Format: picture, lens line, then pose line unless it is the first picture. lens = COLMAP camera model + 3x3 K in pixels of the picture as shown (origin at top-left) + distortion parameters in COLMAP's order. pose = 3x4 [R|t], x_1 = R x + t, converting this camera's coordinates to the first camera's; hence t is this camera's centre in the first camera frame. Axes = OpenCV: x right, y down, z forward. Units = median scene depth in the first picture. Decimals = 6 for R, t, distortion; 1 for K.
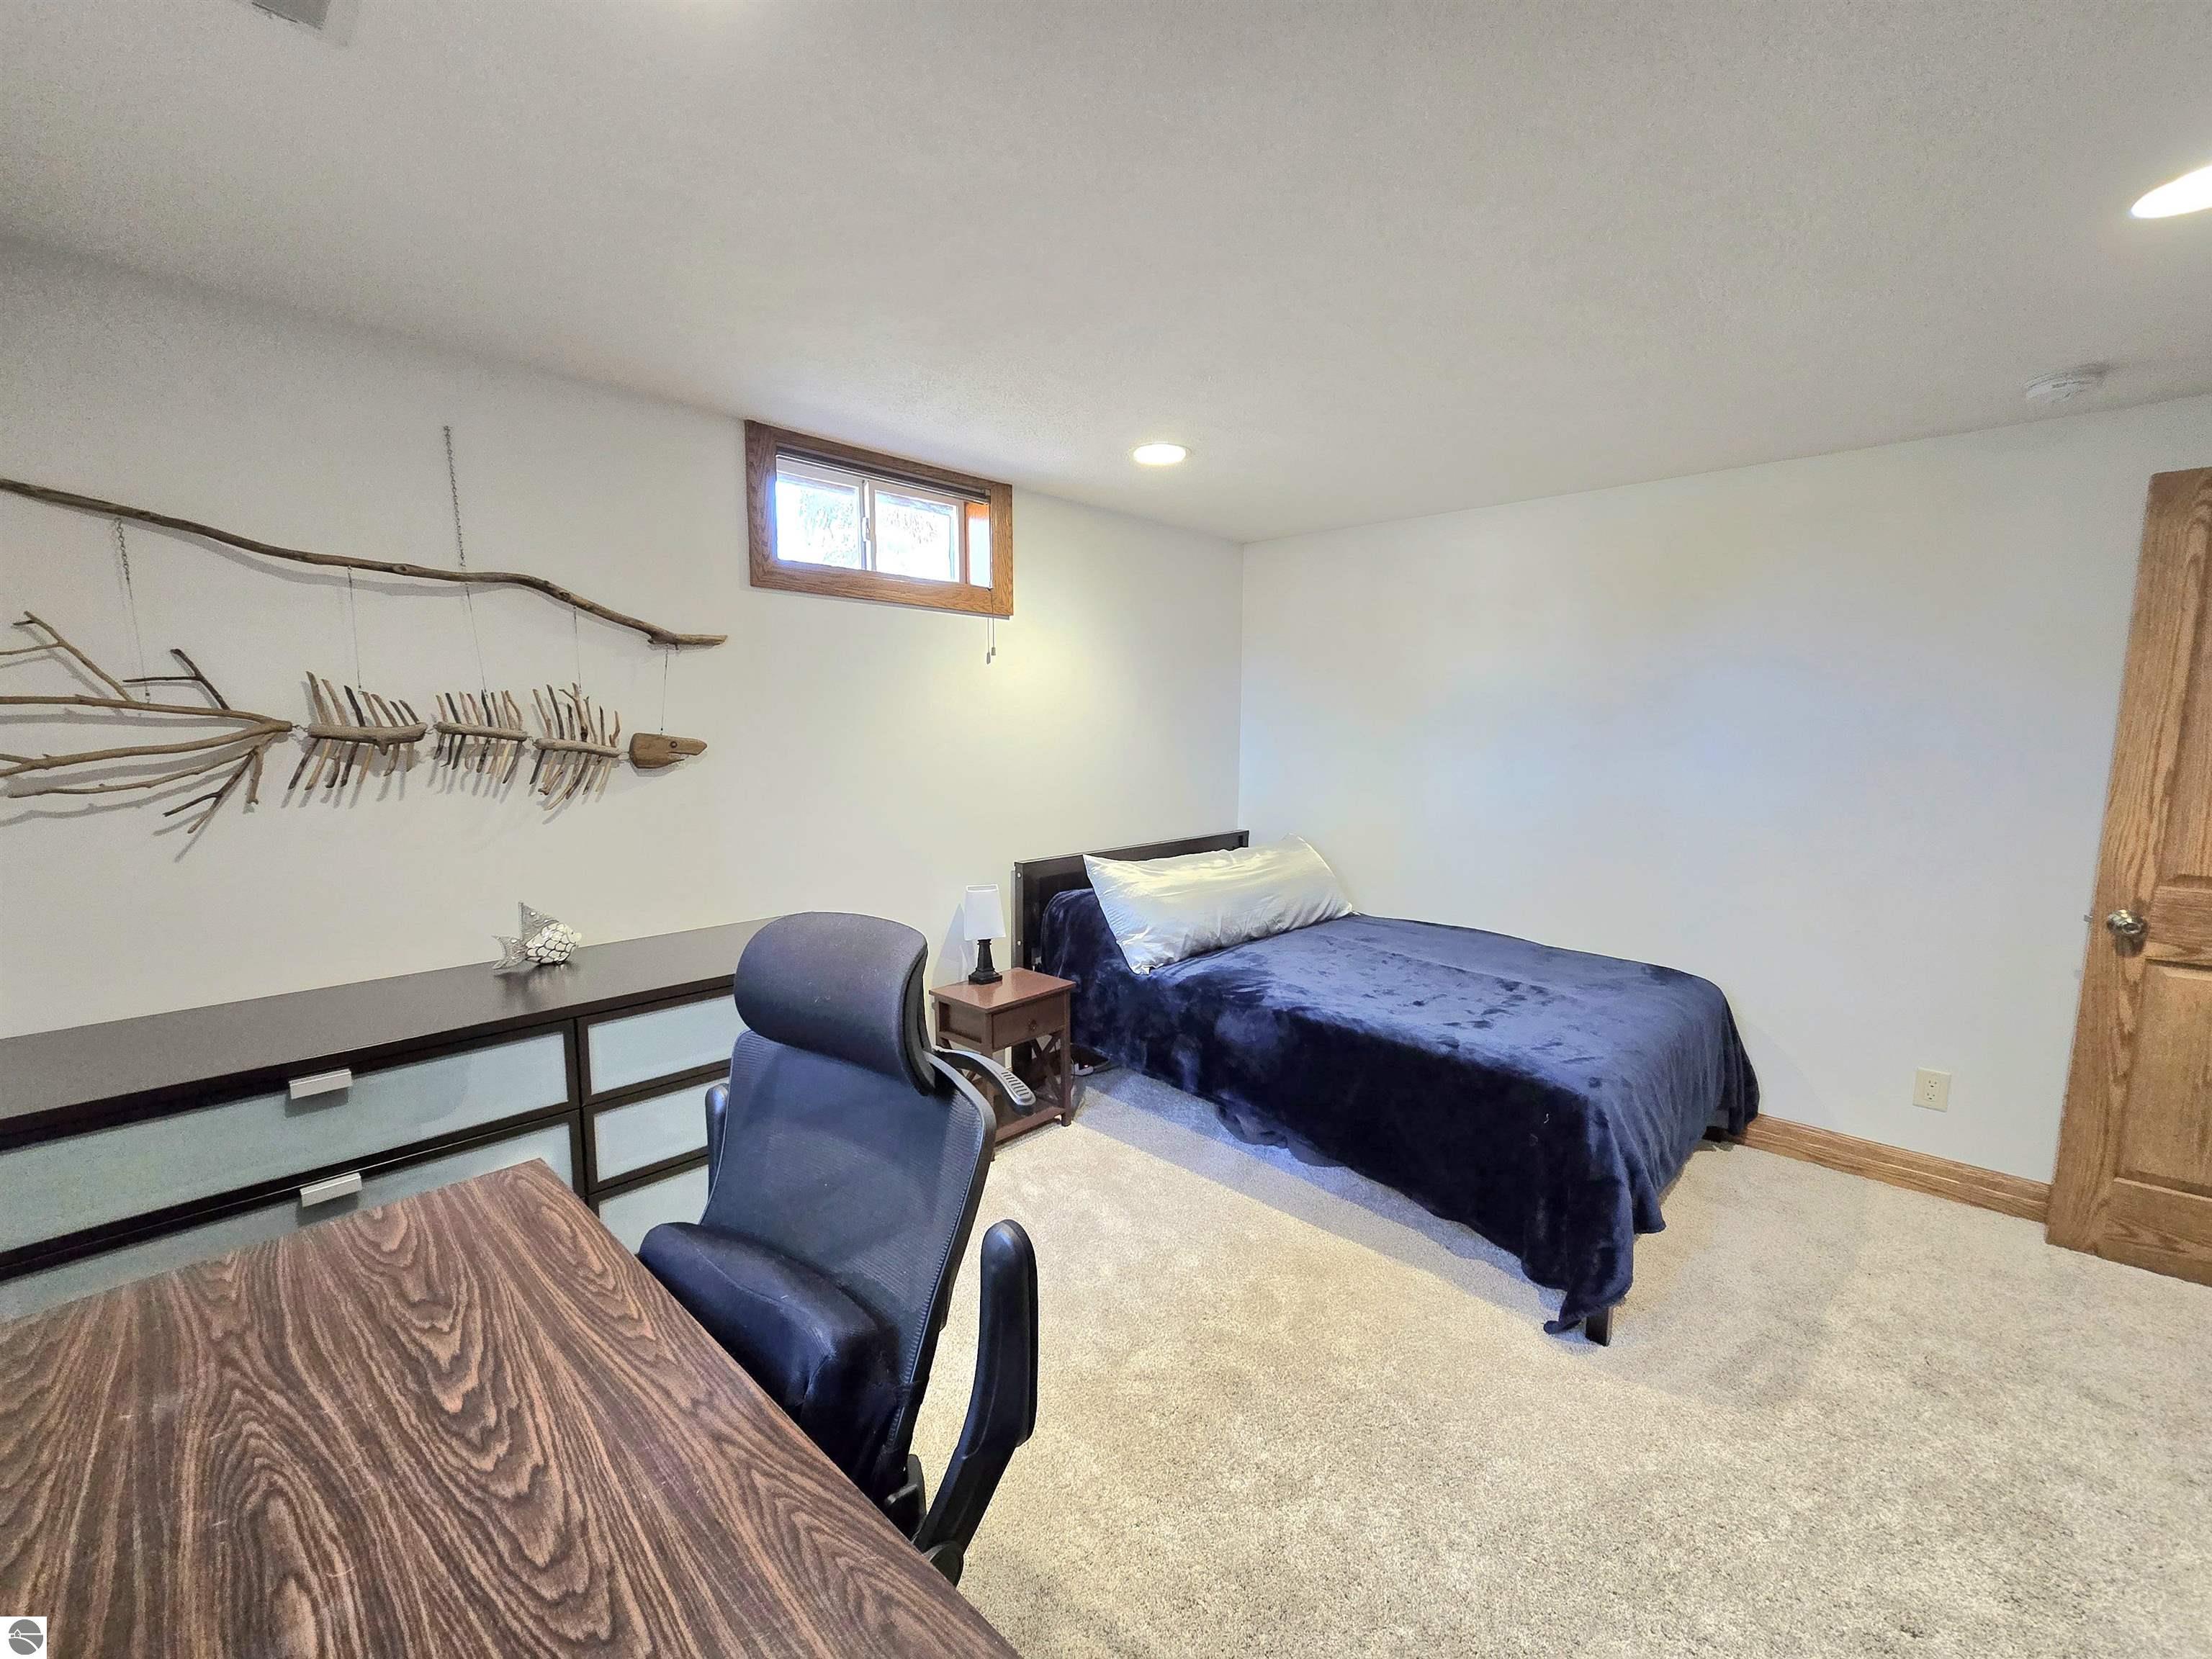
lens RADIAL K [[908.7, 0, 1097.0], [0, 908.7, 833.7], [0, 0, 1]] dist [-0.003347, -0.000208]
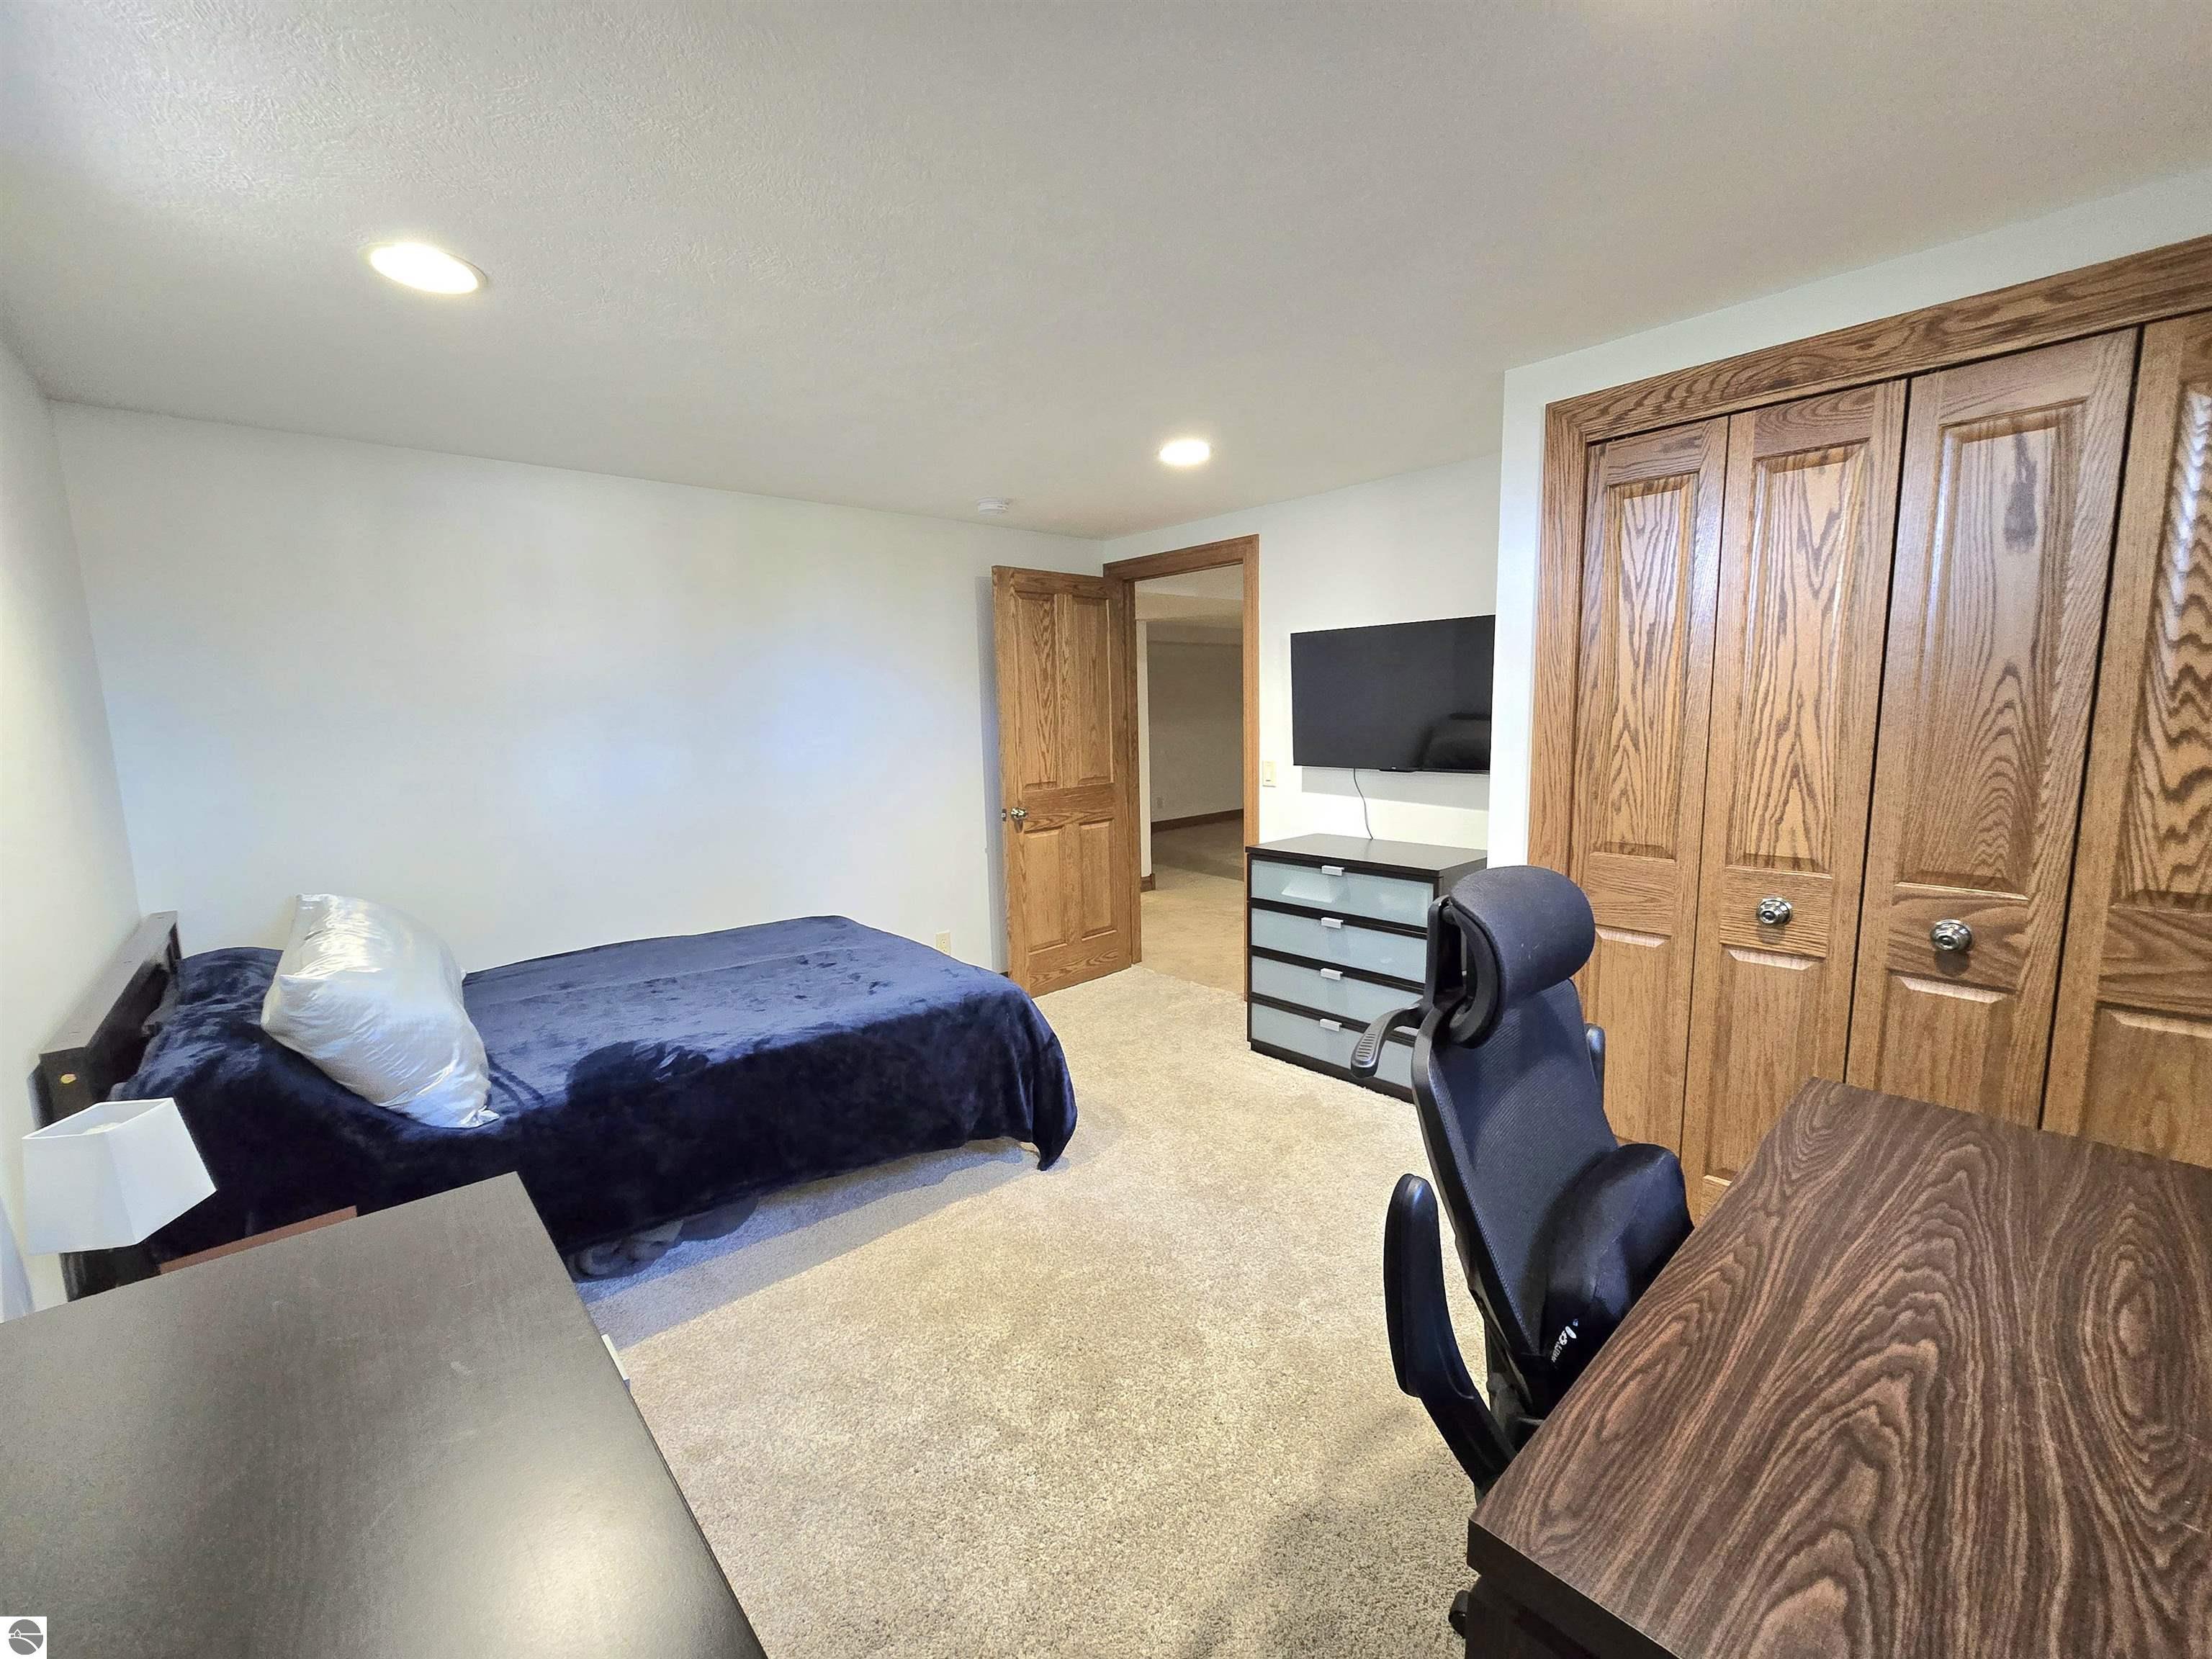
lens RADIAL K [[905.5, 0, 1098.1], [0, 905.5, 833.8], [0, 0, 1]] dist [-0.011236, 0.003892]
pose [[0.090679, -0.144607, 0.985325, -1.331881], [0.149551, 0.980159, 0.130086, -0.153901], [-0.984587, 0.135561, 0.110506, 1.351771]]
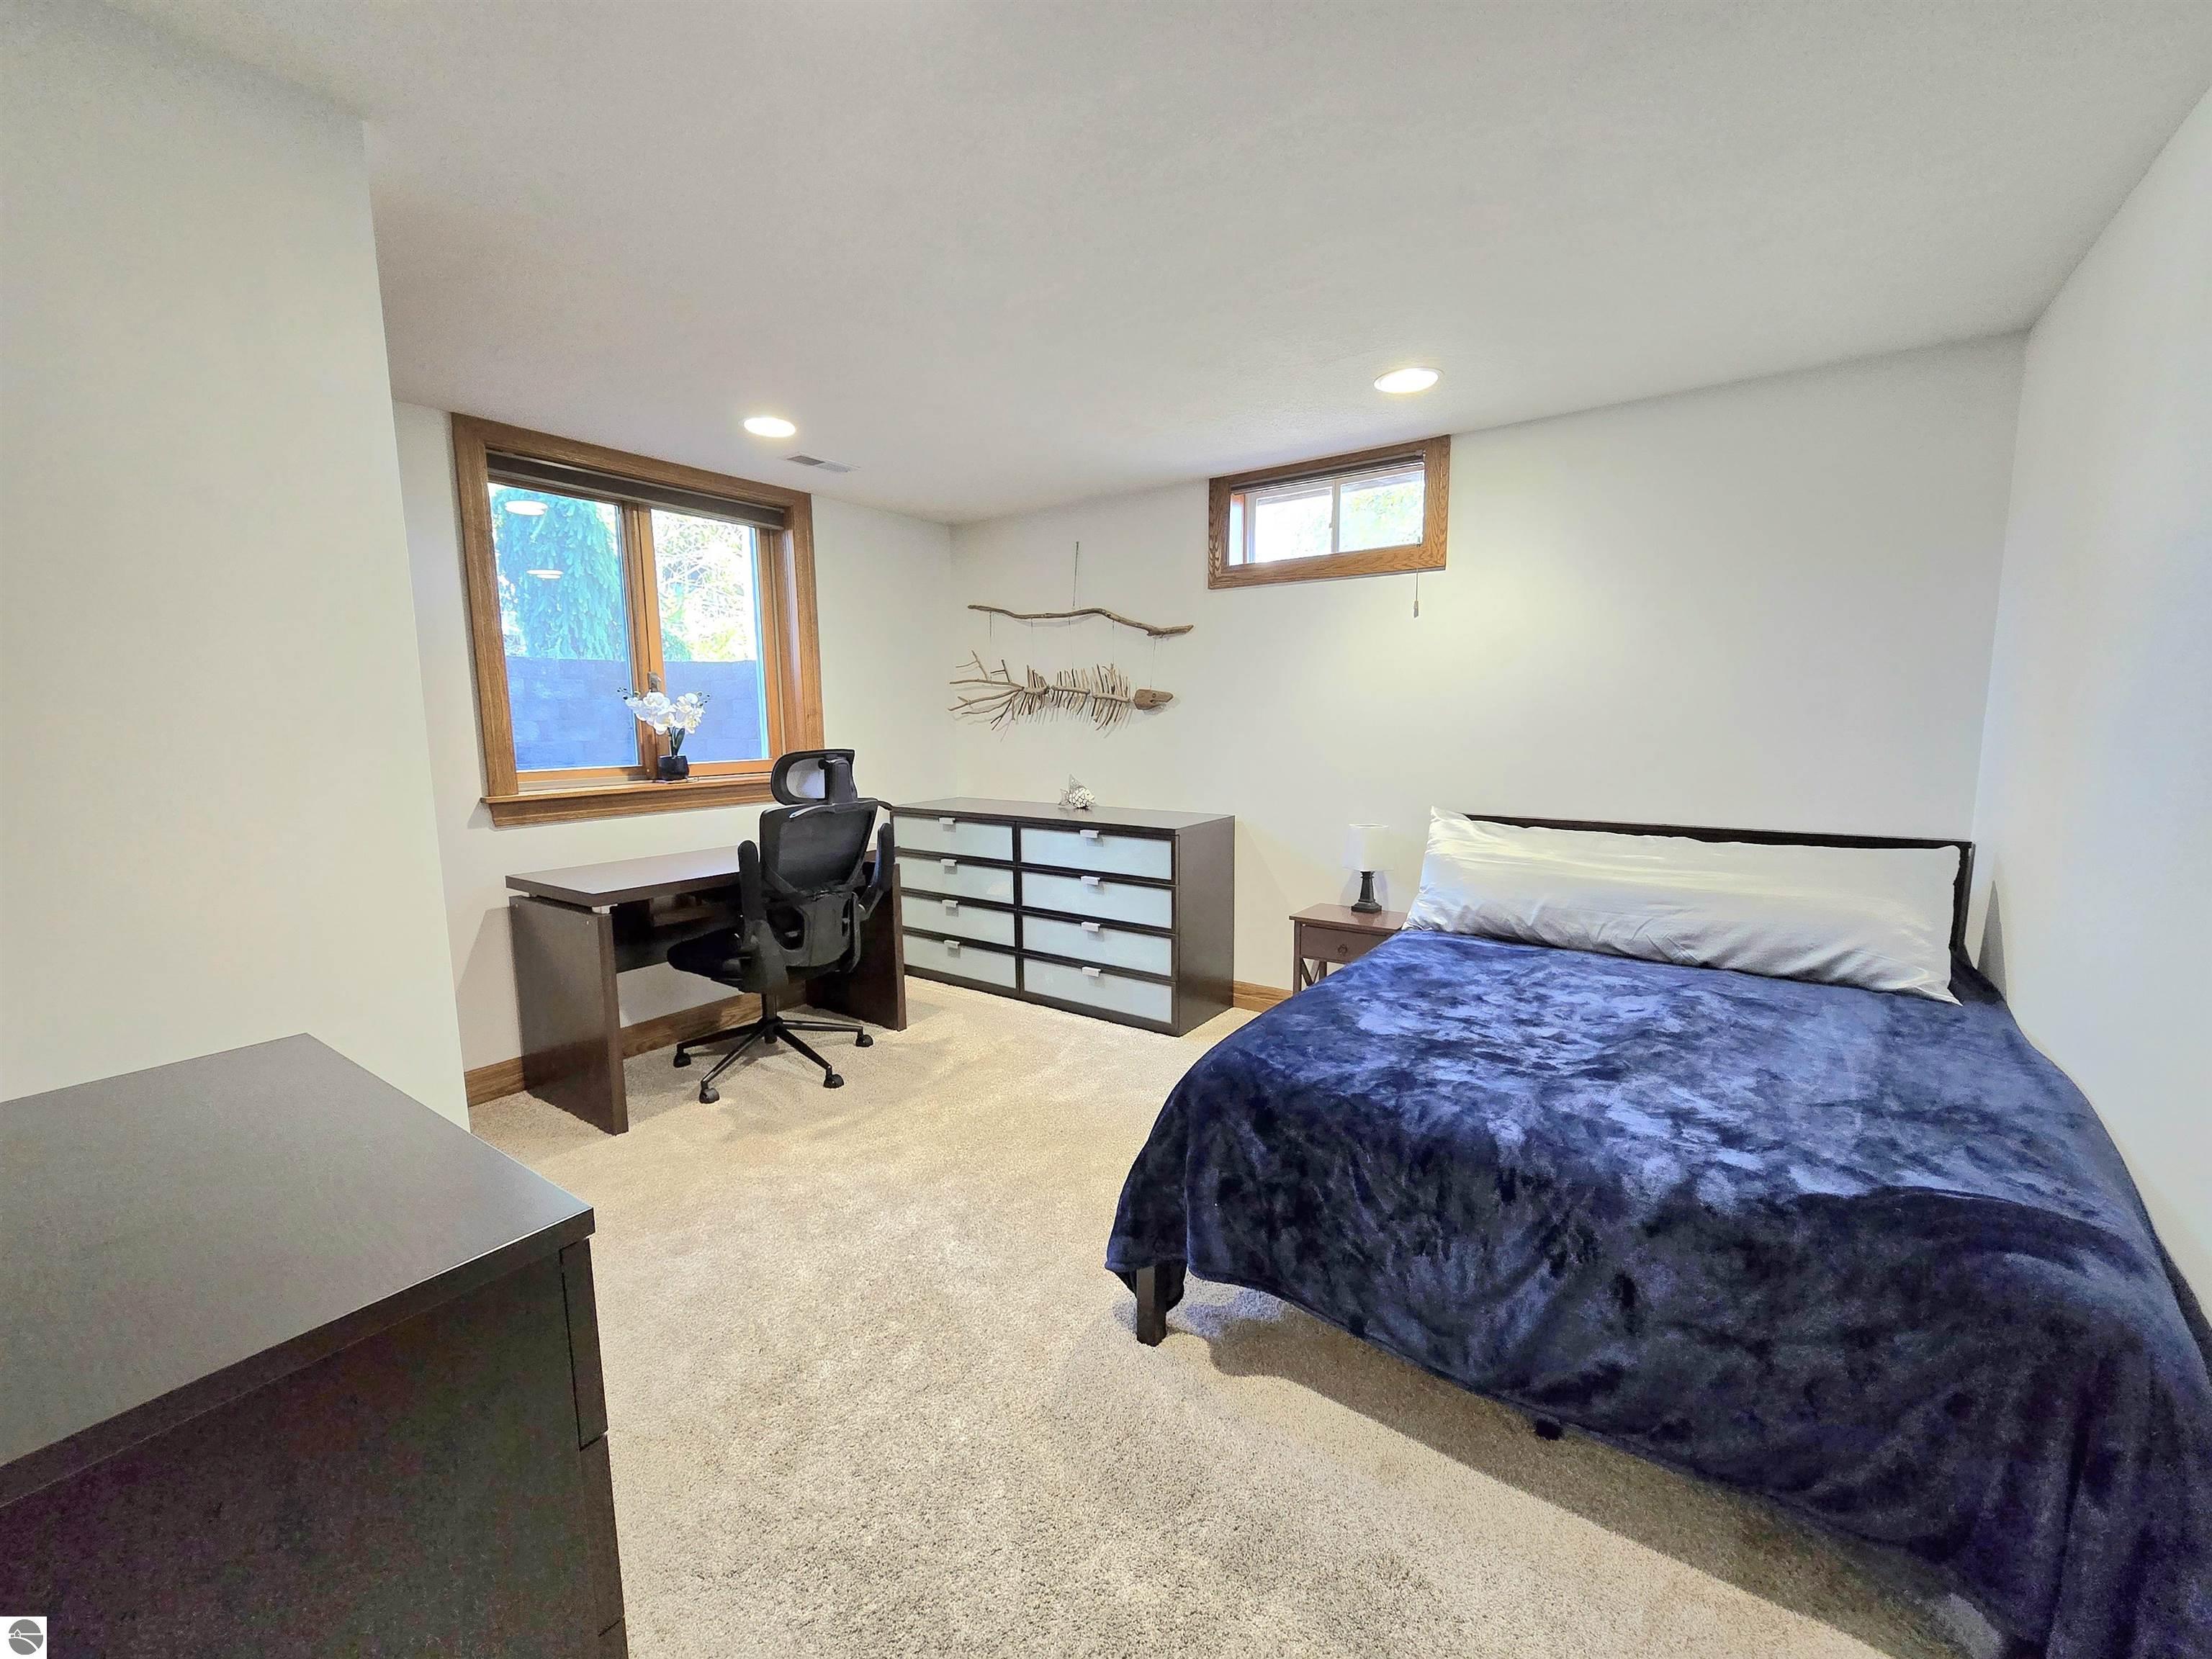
lens RADIAL K [[908.7, 0, 1097.0], [0, 908.7, 833.7], [0, 0, 1]] dist [-0.003347, -0.000208]
pose [[0.143069, 0.123623, -0.981962, 2.558772], [-0.111502, 0.987865, 0.108121, -0.036125], [0.983412, 0.094021, 0.155117, 1.429833]]
